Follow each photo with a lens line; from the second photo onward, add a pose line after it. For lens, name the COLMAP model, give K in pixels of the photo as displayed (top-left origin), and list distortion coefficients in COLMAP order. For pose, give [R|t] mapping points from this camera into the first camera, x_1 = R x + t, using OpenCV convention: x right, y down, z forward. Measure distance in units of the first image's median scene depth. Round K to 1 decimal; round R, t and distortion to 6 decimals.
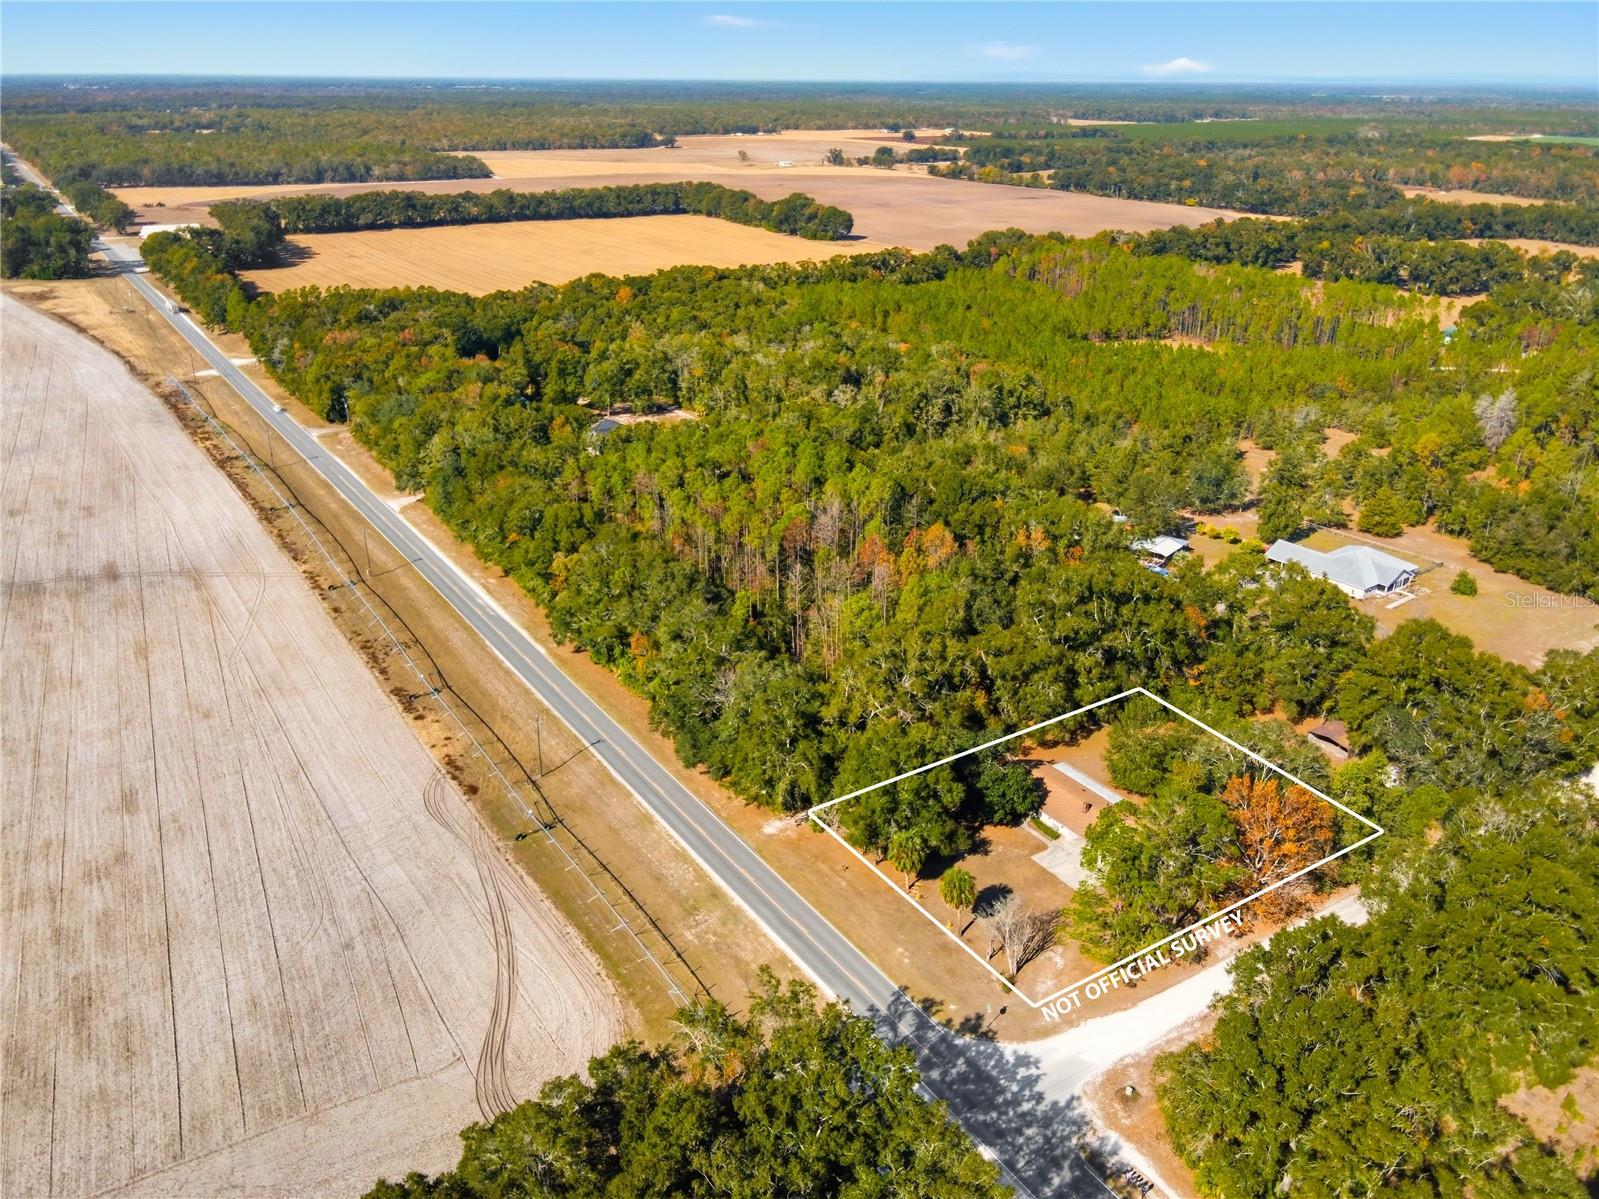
lens RADIAL K [[1225.6, 0, 811.8], [0, 1225.6, 597.8], [0, 0, 1]] dist [-0.000345, -0.000646]
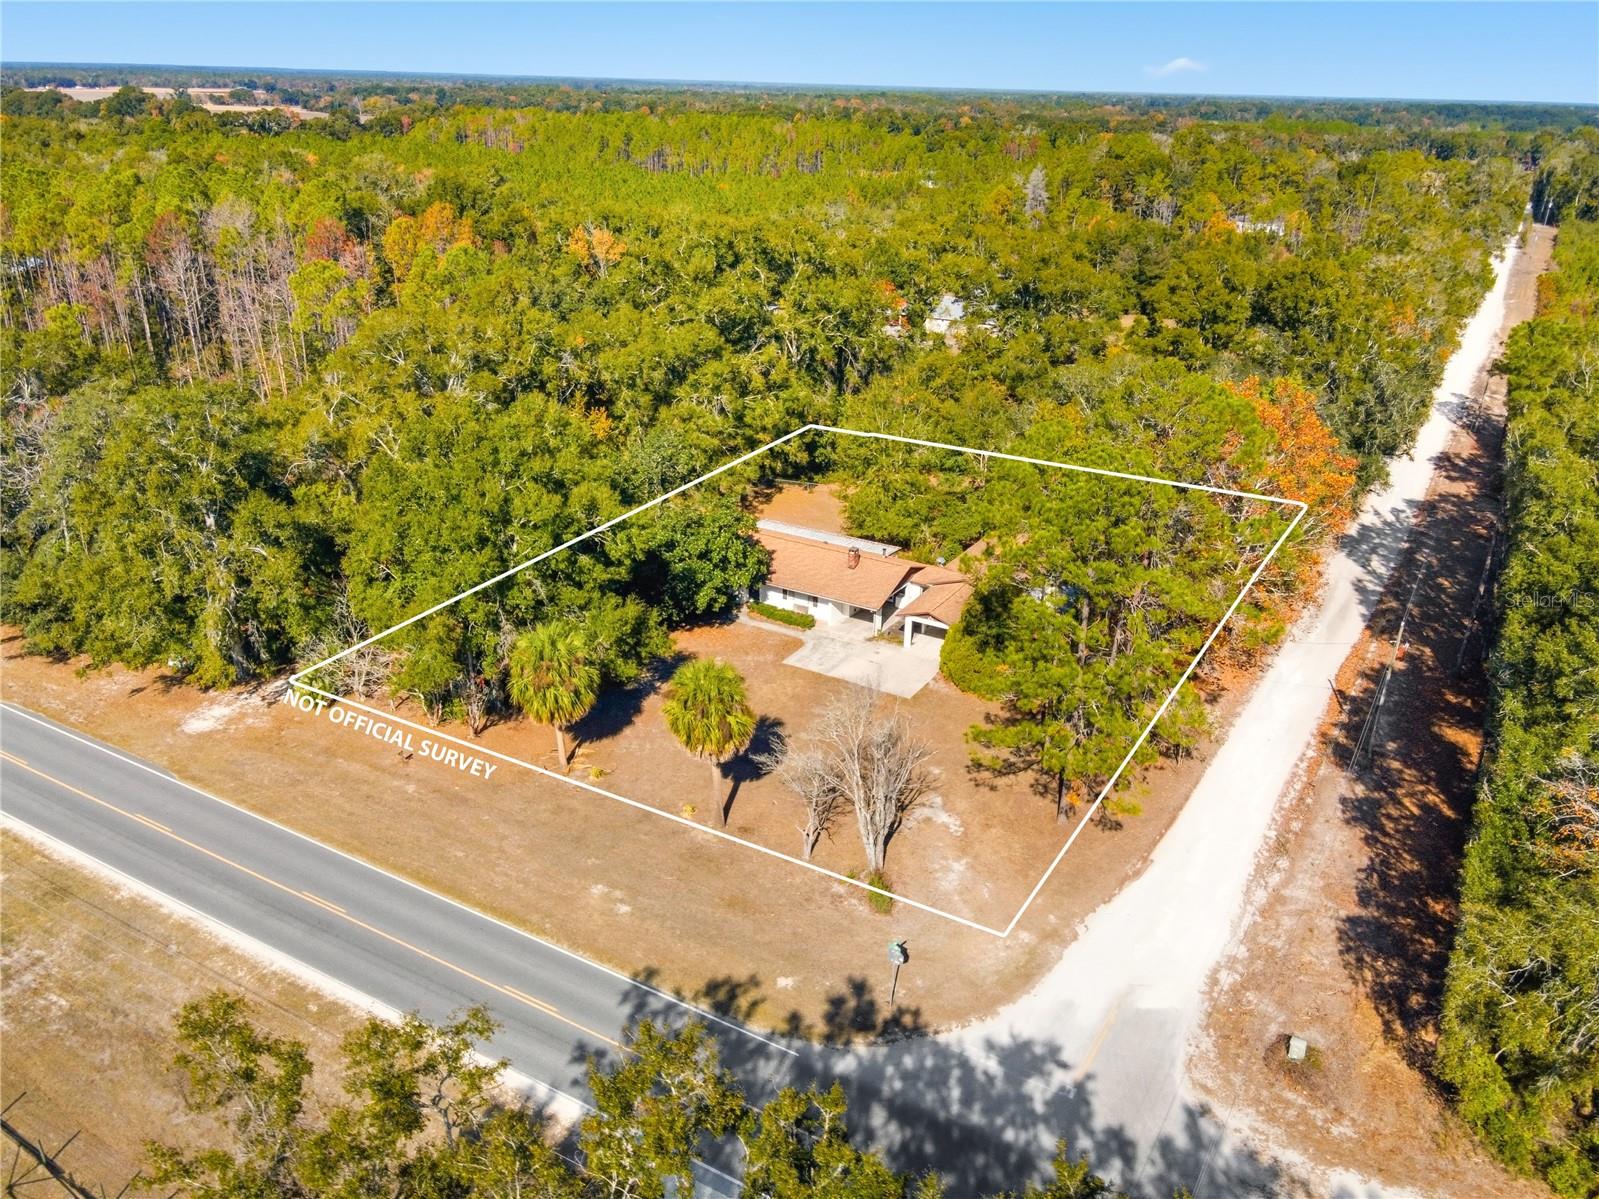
lens RADIAL K [[1225.6, 0, 809.9], [0, 1225.6, 610.3], [0, 0, 1]] dist [-0.000345, -0.000646]
pose [[0.894128, -0.162206, 0.417403, -0.019930], [0.157505, 0.986449, 0.045947, 0.201704], [-0.419199, 0.024660, 0.907559, 0.643822]]
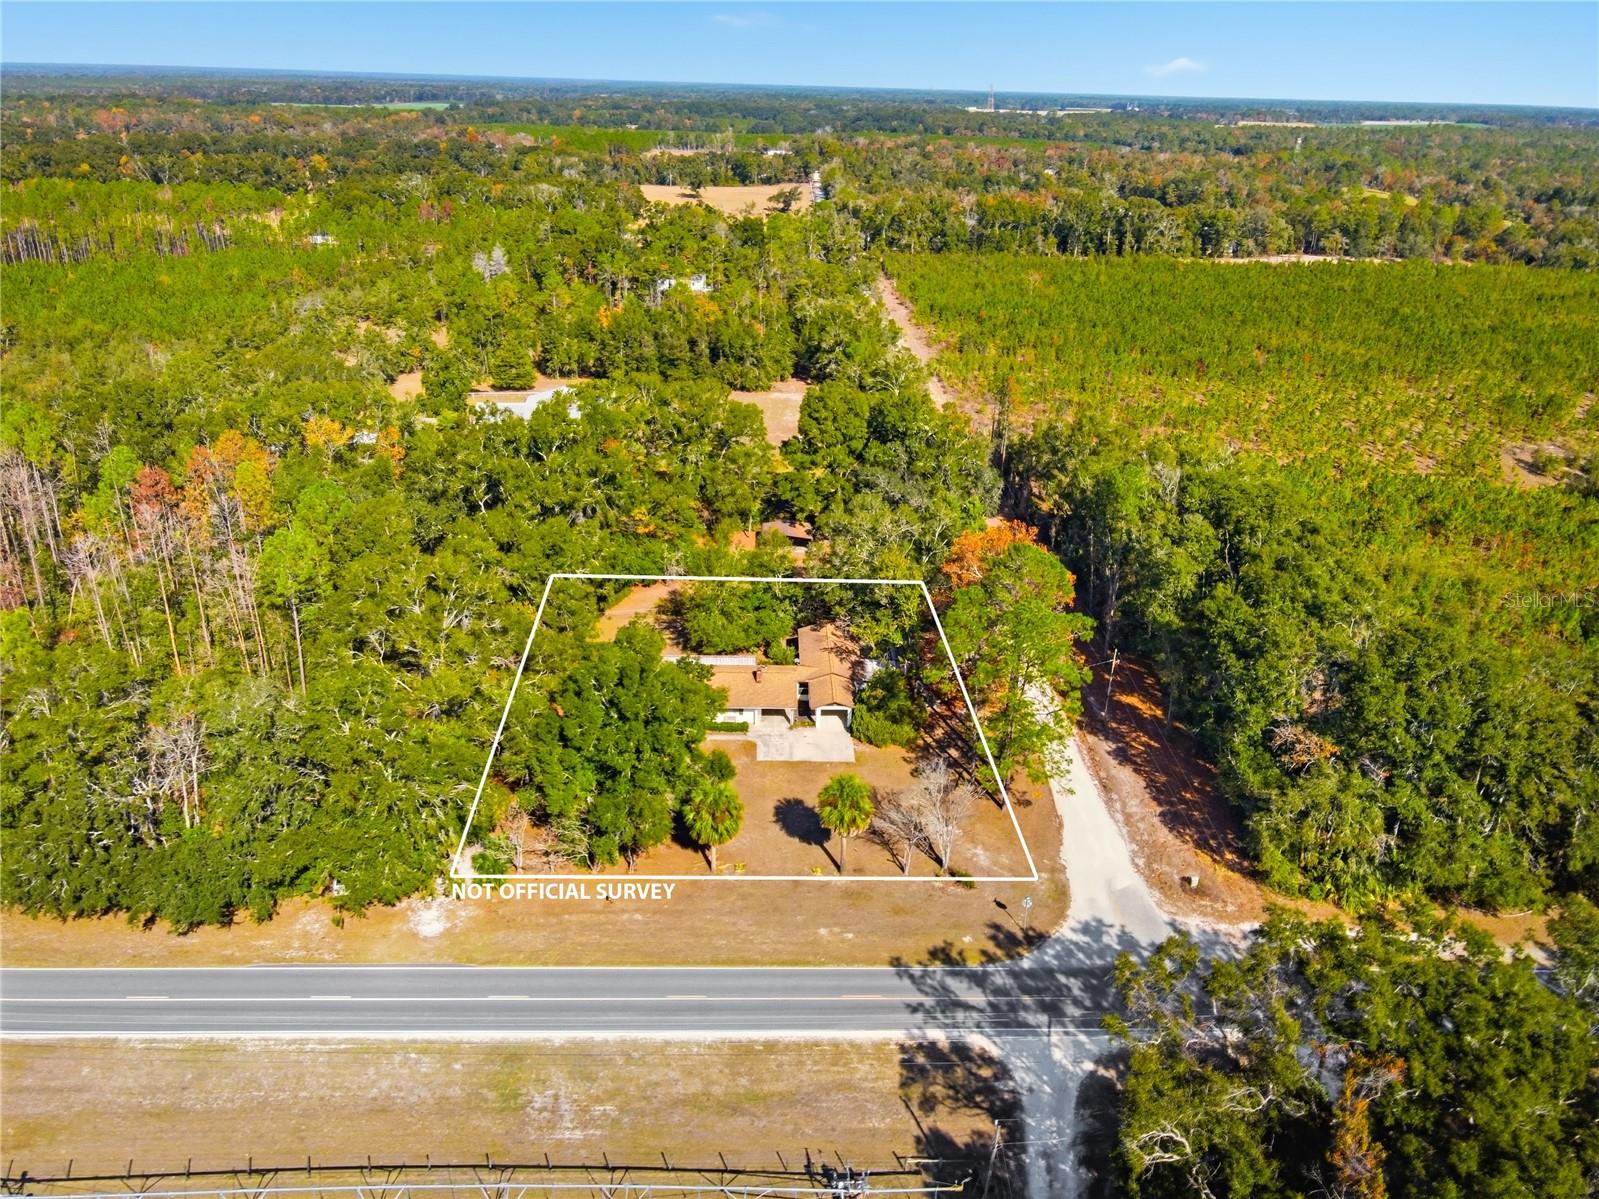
lens RADIAL K [[1225.6, 0, 801.2], [0, 1225.6, 610.3], [0, 0, 1]] dist [-0.000345, -0.000646]
pose [[0.529892, -0.332430, 0.780196, -0.414377], [0.314992, 0.931308, 0.182881, 0.003828], [-0.787397, 0.148849, 0.598205, 0.627945]]
